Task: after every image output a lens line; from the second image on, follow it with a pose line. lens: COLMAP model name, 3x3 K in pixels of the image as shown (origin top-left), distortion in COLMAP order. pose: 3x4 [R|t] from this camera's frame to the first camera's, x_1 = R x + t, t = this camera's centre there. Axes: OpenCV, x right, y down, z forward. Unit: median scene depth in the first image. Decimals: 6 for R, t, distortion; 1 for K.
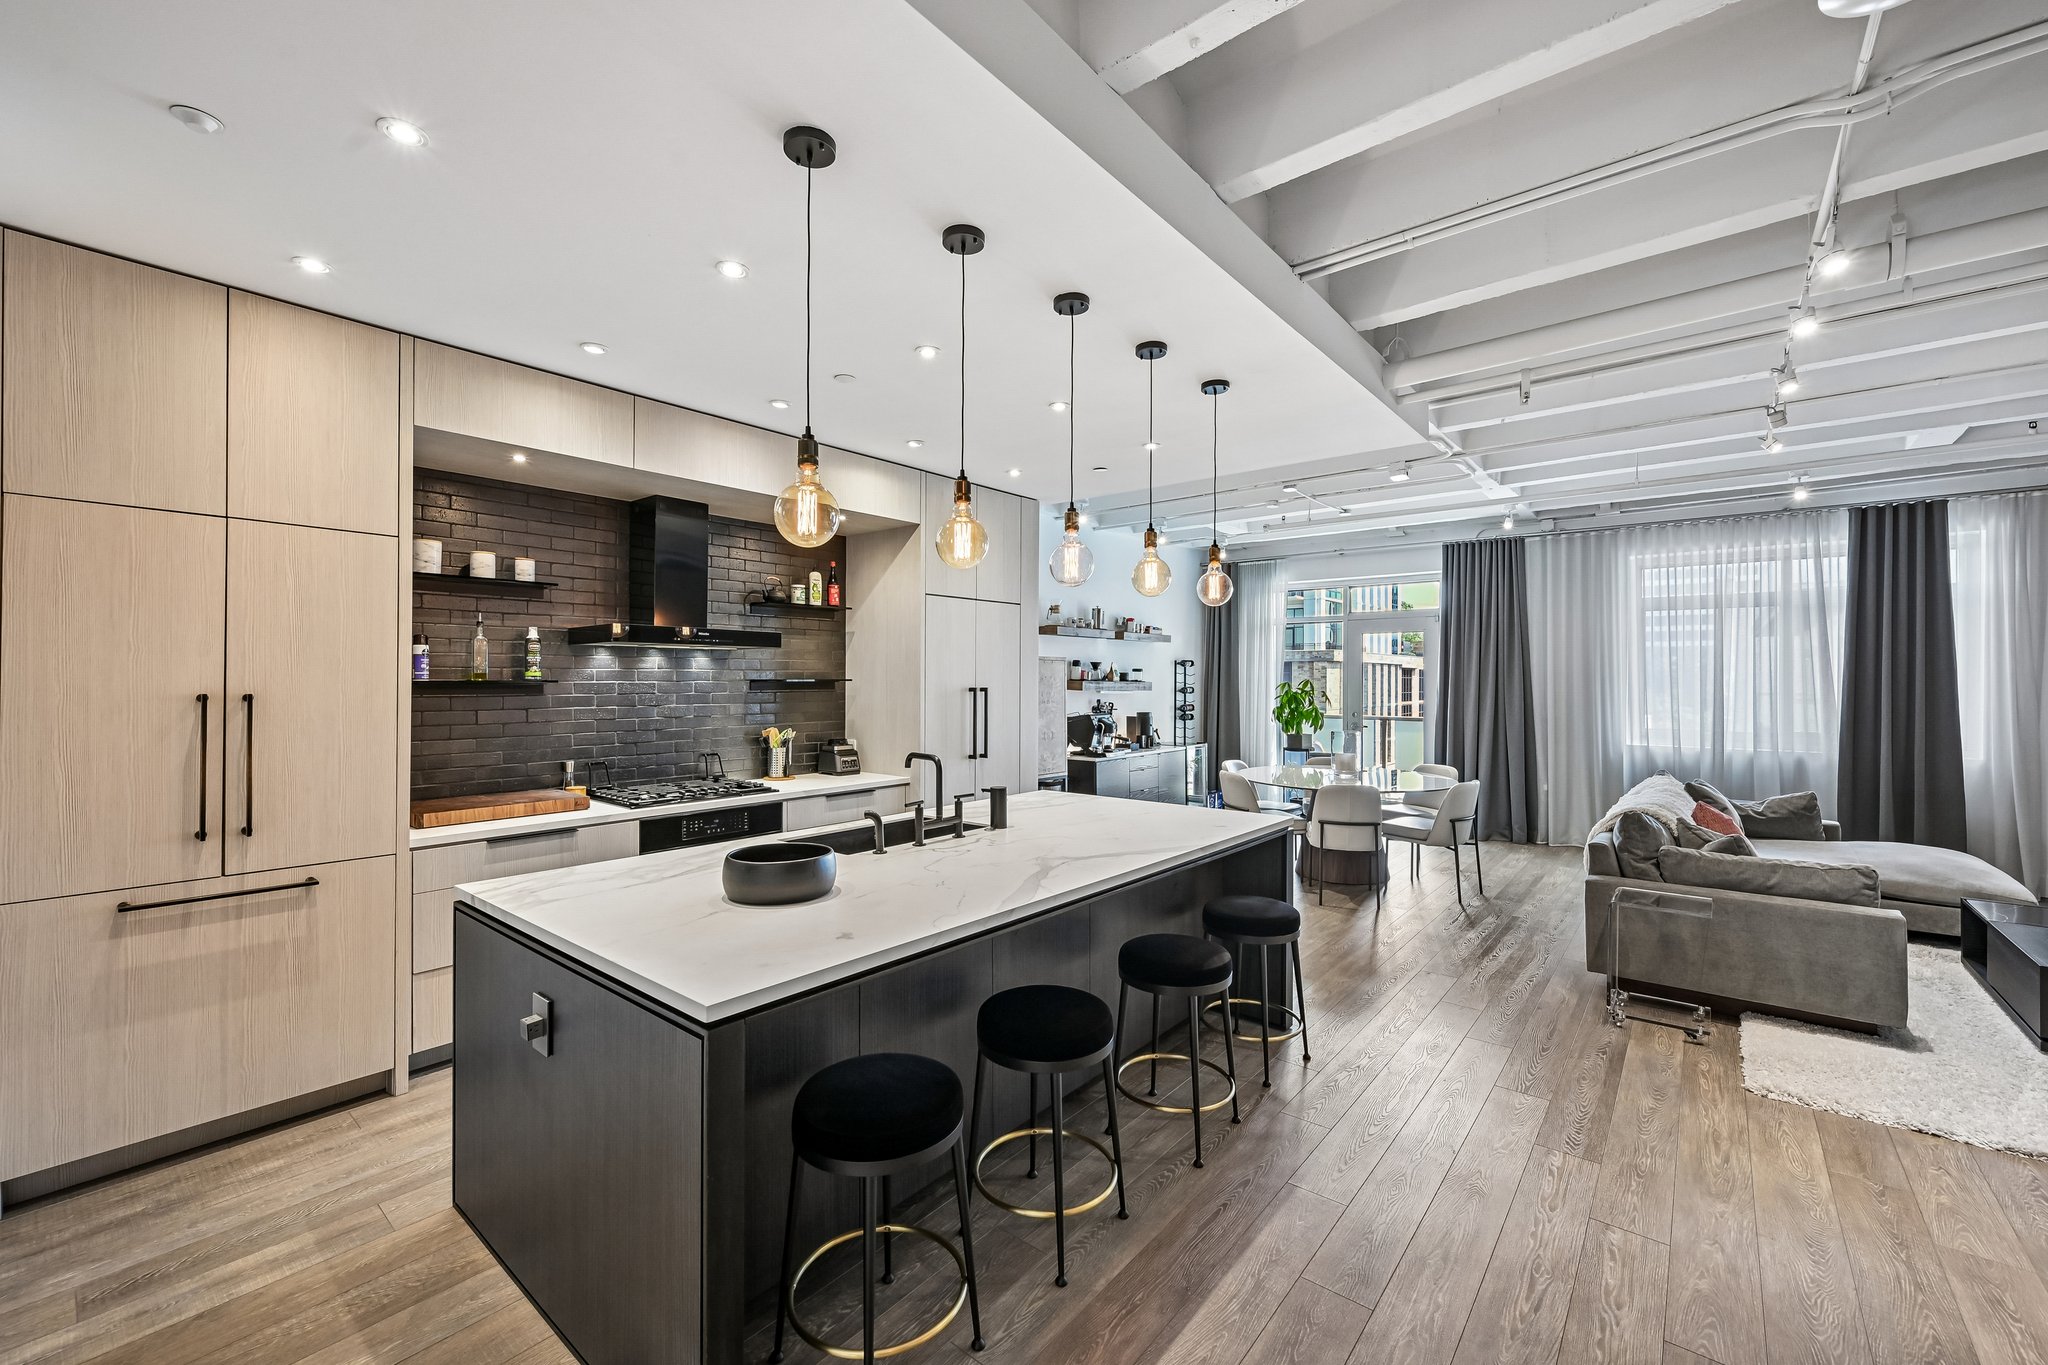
lens RADIAL K [[816.1, 0, 1026.1], [0, 816.1, 679.2], [0, 0, 1]] dist [-0.003129, 0.001010]
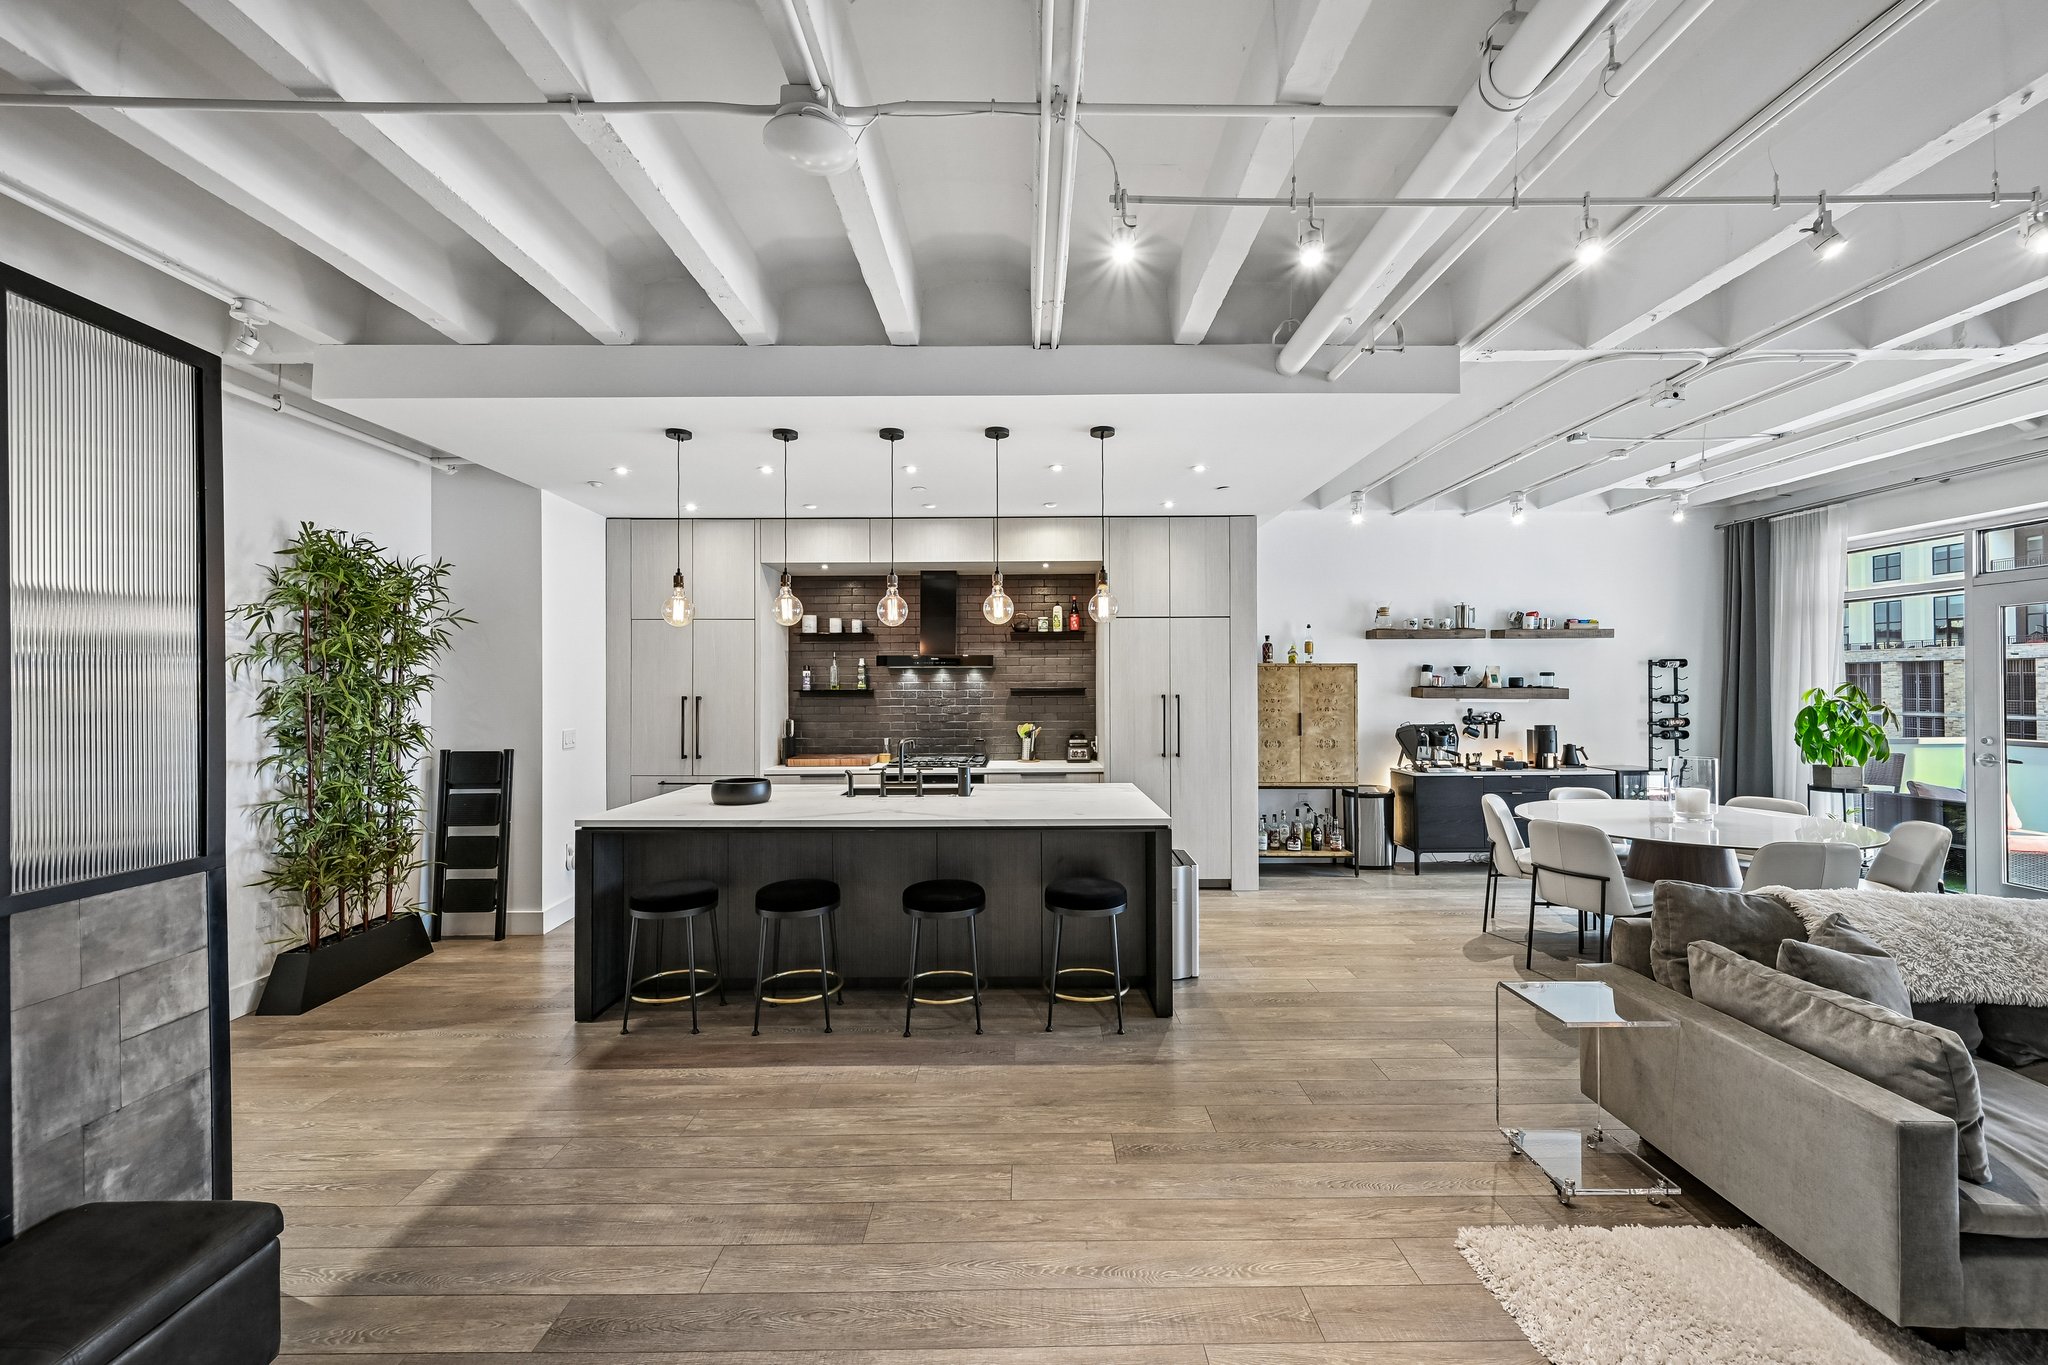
lens RADIAL K [[816.1, 0, 1029.7], [0, 816.1, 667.5], [0, 0, 1]] dist [-0.003129, 0.001010]
pose [[0.642579, -0.022439, -0.765891, 0.818976], [0.005879, 0.999686, -0.024356, -0.001080], [0.766197, 0.011148, 0.642509, 0.144290]]
